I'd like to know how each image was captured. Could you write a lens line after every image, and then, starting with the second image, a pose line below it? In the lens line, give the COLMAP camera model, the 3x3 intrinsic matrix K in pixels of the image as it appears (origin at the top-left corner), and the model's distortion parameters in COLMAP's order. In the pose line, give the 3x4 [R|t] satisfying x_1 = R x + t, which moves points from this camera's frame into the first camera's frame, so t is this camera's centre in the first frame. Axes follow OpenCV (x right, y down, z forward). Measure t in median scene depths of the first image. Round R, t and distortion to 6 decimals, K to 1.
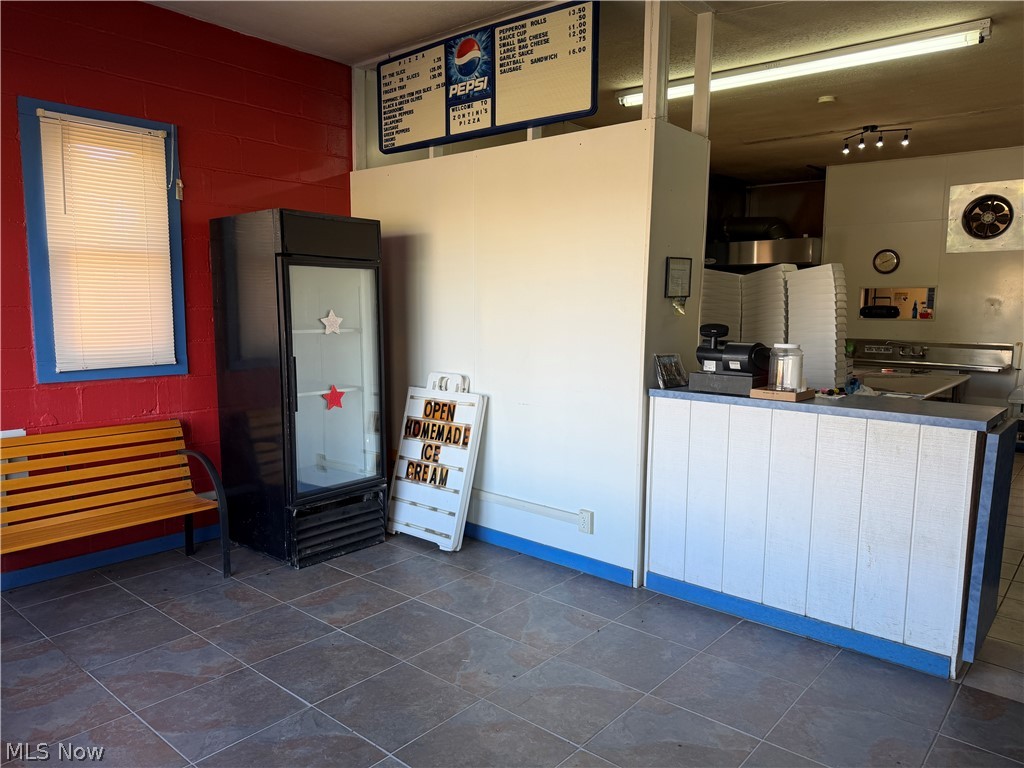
lens RADIAL K [[727.6, 0, 510.3], [0, 727.6, 385.7], [0, 0, 1]] dist [0.036320, -0.038392]
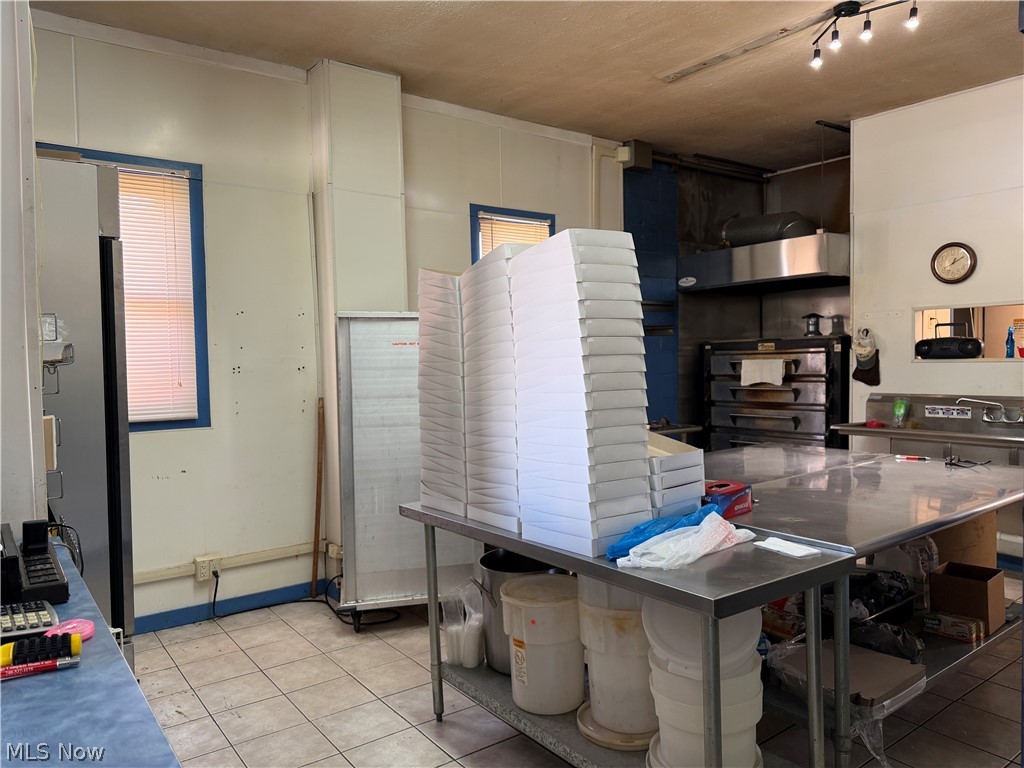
lens RADIAL K [[727.6, 0, 509.3], [0, 727.6, 384.1], [0, 0, 1]] dist [0.036320, -0.038392]
pose [[0.976082, -0.015417, -0.216857, 0.291452], [-0.000766, 0.997232, -0.074346, -0.028221], [0.217403, 0.072734, 0.973368, 0.355166]]
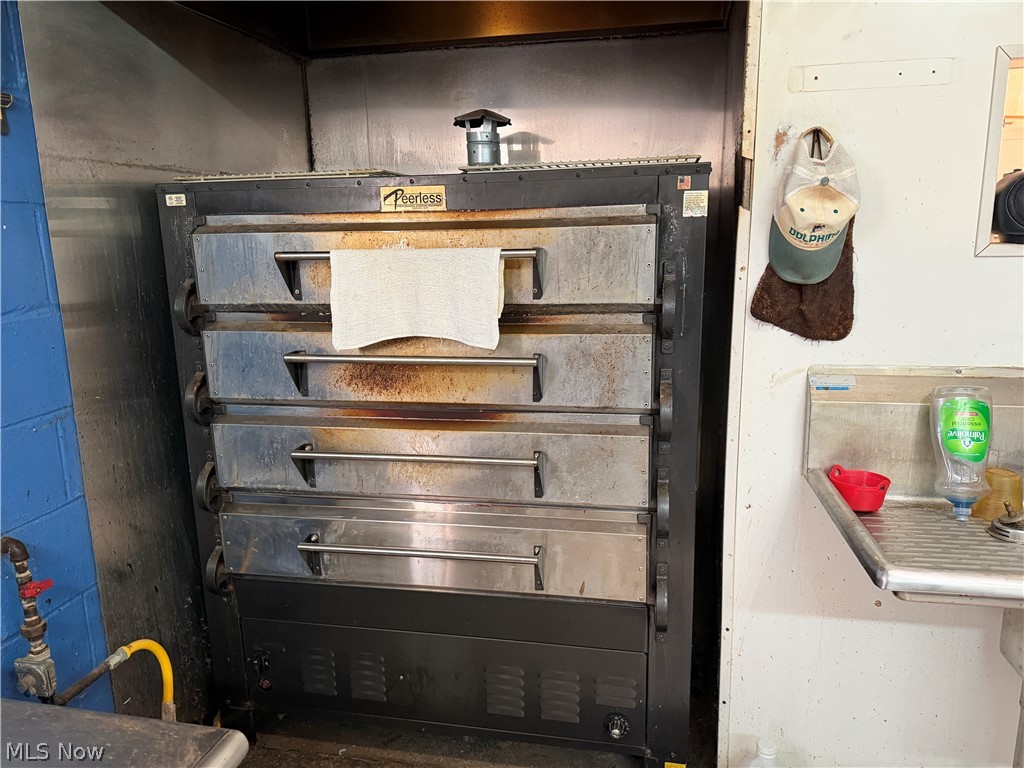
lens RADIAL K [[727.6, 0, 511.5], [0, 727.6, 387.3], [0, 0, 1]] dist [0.036320, -0.038392]
pose [[0.874225, -0.117715, 0.471035, 0.309585], [0.072972, 0.991000, 0.112225, -0.090389], [-0.480006, -0.063738, 0.874947, 0.935185]]
